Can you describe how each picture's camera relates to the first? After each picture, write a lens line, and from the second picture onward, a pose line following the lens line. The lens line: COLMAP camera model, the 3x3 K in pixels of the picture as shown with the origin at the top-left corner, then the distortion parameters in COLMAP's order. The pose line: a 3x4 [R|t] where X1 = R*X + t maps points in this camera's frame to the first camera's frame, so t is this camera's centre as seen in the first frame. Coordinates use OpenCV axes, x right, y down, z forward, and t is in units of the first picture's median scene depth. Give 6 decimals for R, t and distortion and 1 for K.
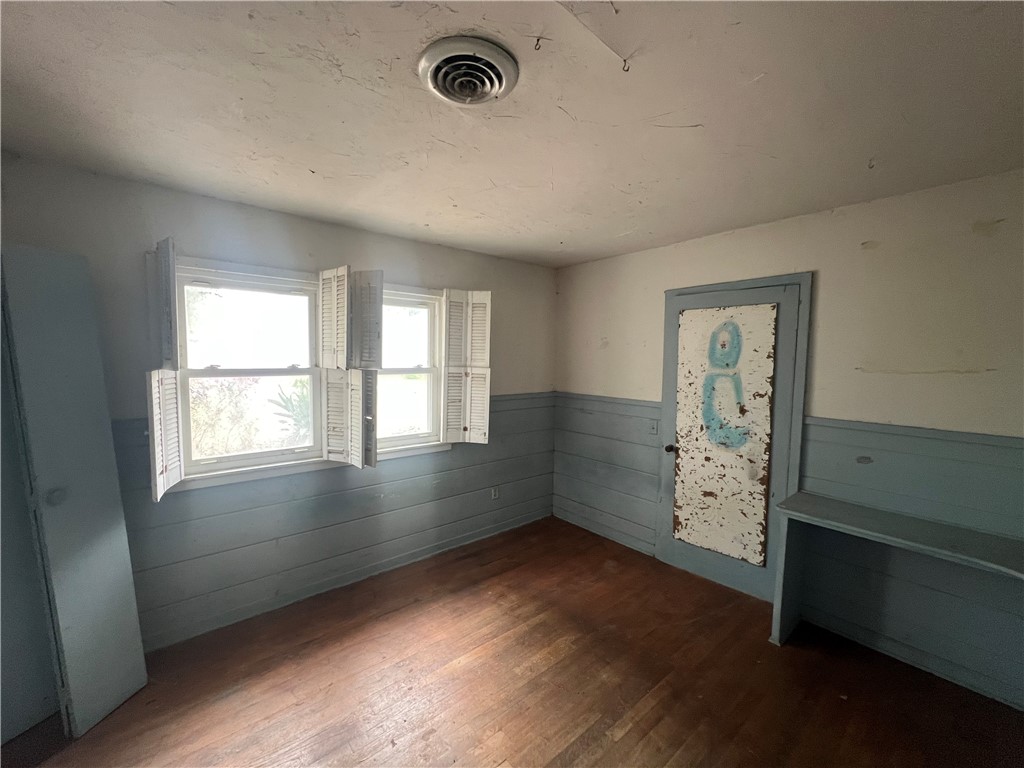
lens RADIAL K [[407.2, 0, 512.0], [0, 407.2, 384.0], [0, 0, 1]] dist [-0.001896, -0.000247]
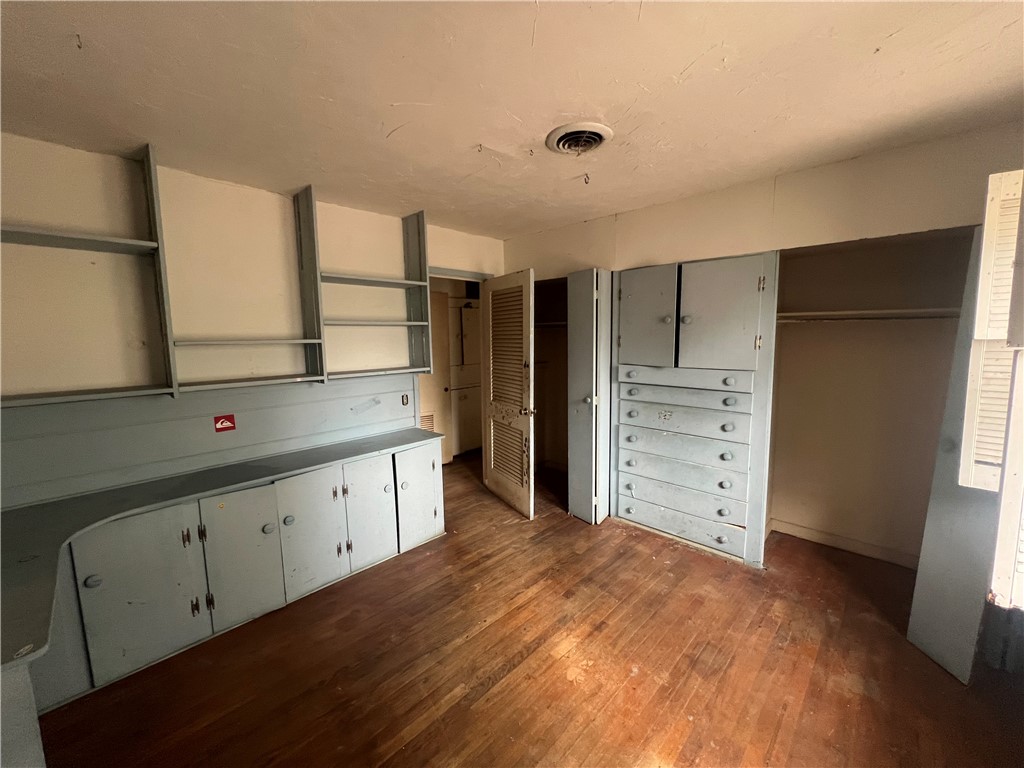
lens RADIAL K [[407.2, 0, 512.0], [0, 407.2, 384.0], [0, 0, 1]] dist [-0.001896, -0.000247]
pose [[-0.994253, 0.013146, -0.106243, 0.215584], [-0.005823, 0.984322, 0.176287, -0.087397], [0.106895, 0.175892, -0.978589, 1.802320]]
